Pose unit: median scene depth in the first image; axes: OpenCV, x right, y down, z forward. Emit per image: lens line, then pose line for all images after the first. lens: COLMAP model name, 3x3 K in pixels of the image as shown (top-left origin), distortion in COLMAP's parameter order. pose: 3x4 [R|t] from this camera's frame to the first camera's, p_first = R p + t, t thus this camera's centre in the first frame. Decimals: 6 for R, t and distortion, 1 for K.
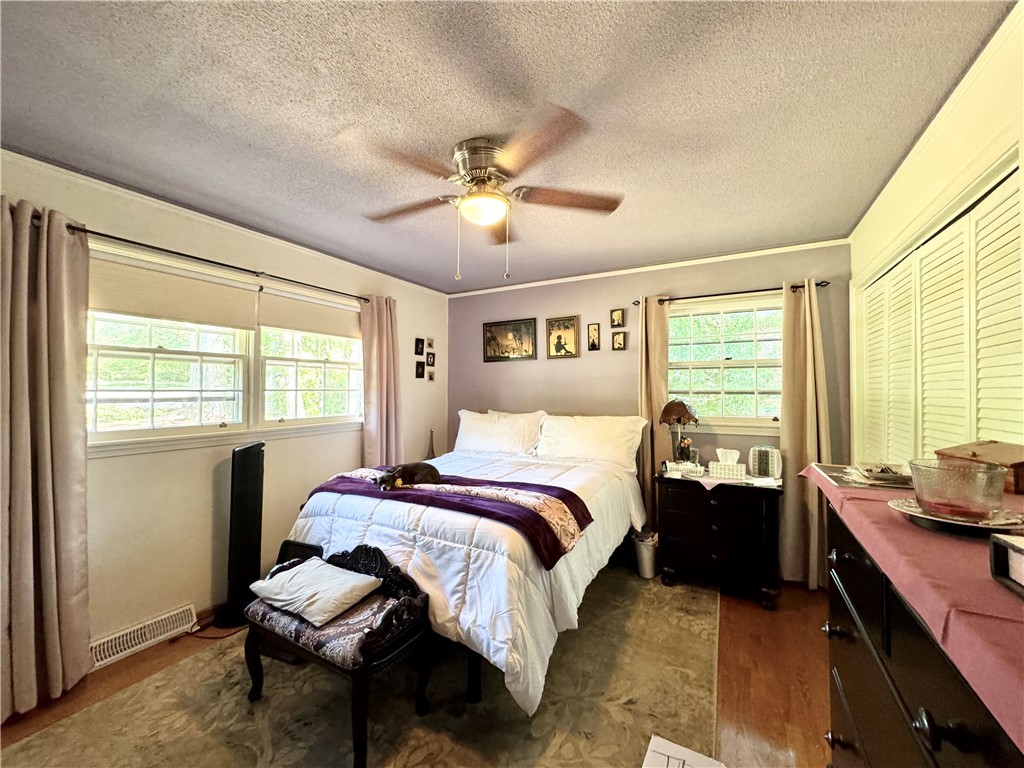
lens RADIAL K [[407.7, 0, 510.0], [0, 407.7, 383.9], [0, 0, 1]] dist [-0.000240, -0.000022]
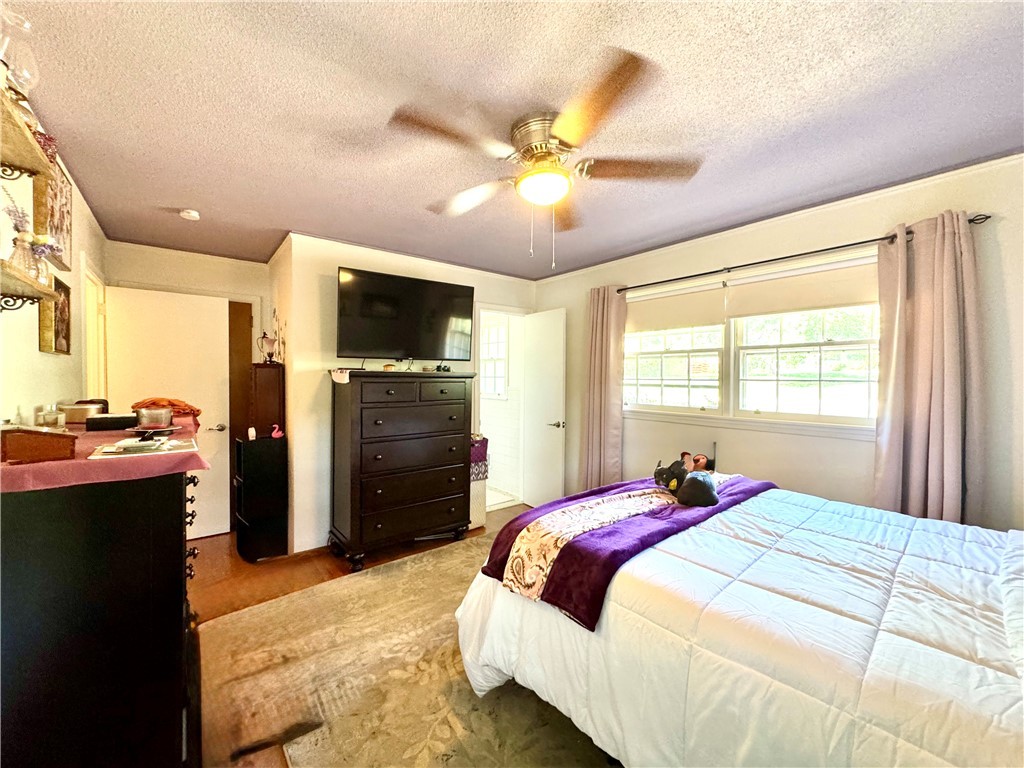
lens RADIAL K [[407.7, 0, 510.0], [0, 407.7, 383.9], [0, 0, 1]] dist [-0.000240, -0.000022]
pose [[-0.378795, 0.008579, -0.925441, 0.473405], [0.003857, 0.999963, 0.007692, 0.013204], [0.925473, -0.000656, -0.378814, 0.720285]]
